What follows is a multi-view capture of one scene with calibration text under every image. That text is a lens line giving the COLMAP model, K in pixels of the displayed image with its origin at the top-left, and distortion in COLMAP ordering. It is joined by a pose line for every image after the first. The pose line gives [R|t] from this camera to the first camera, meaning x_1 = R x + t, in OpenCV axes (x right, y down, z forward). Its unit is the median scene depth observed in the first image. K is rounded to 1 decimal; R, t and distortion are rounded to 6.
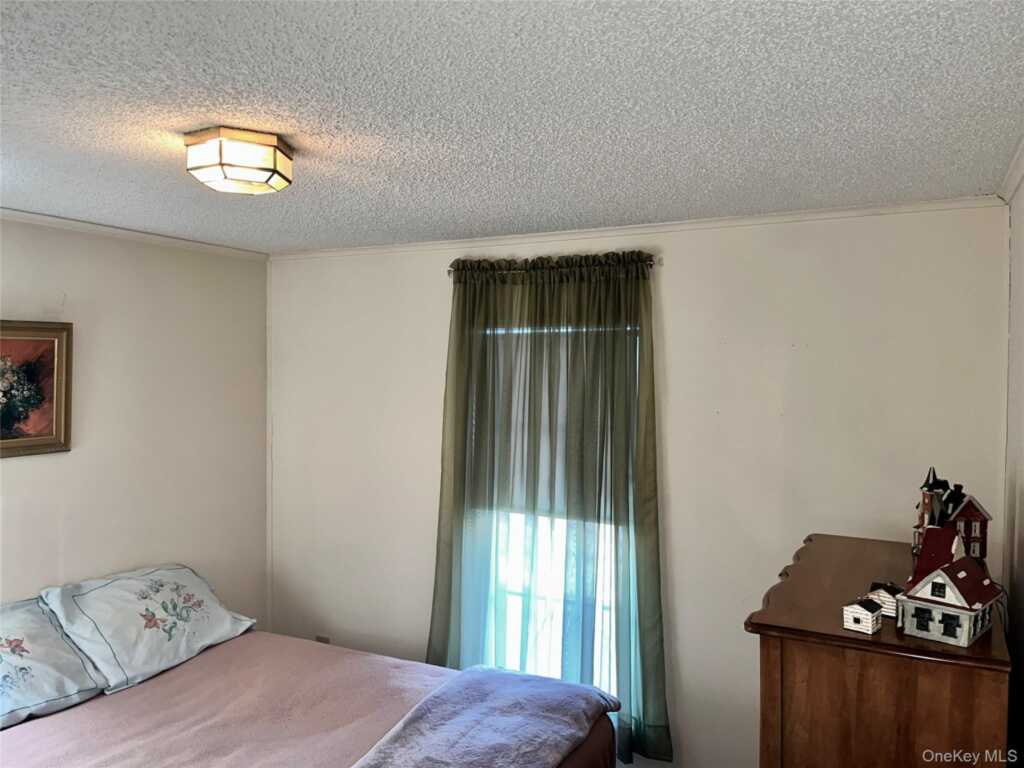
lens RADIAL K [[785.8, 0, 503.8], [0, 785.8, 391.2], [0, 0, 1]] dist [0.025029, -0.005326]
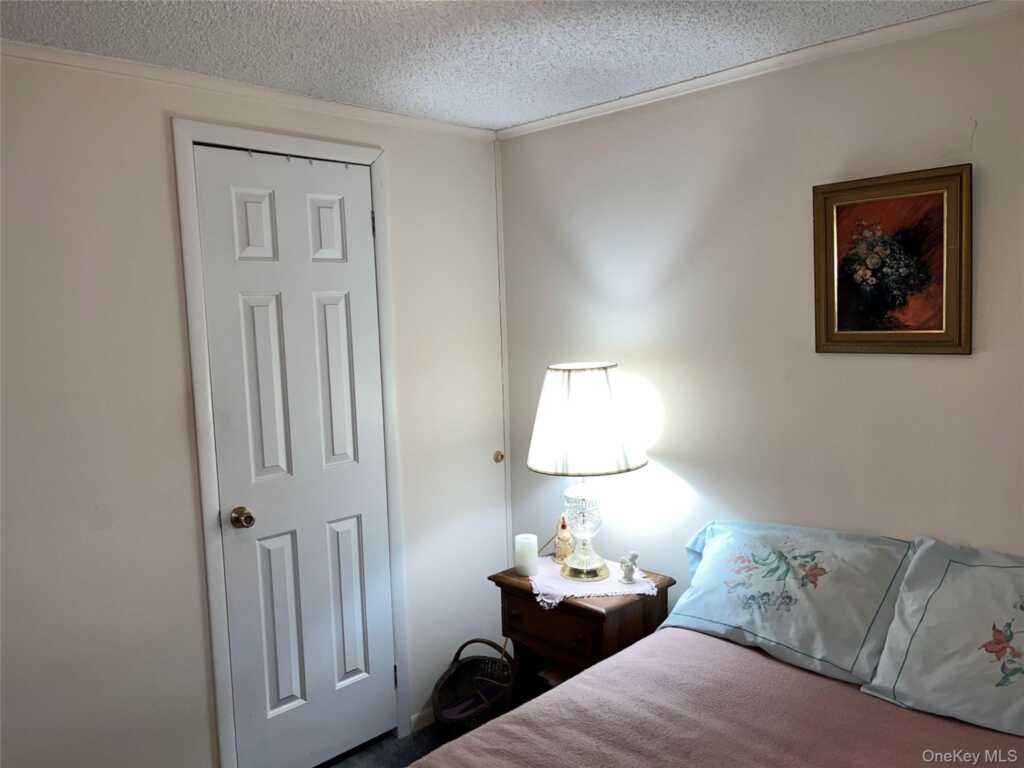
lens RADIAL K [[785.8, 0, 503.8], [0, 785.8, 391.2], [0, 0, 1]] dist [0.025029, -0.005326]
pose [[-0.298590, 0.088170, -0.950300, 0.238955], [-0.014805, 0.995176, 0.096985, 0.048961], [0.954267, 0.043028, -0.295844, 0.860878]]
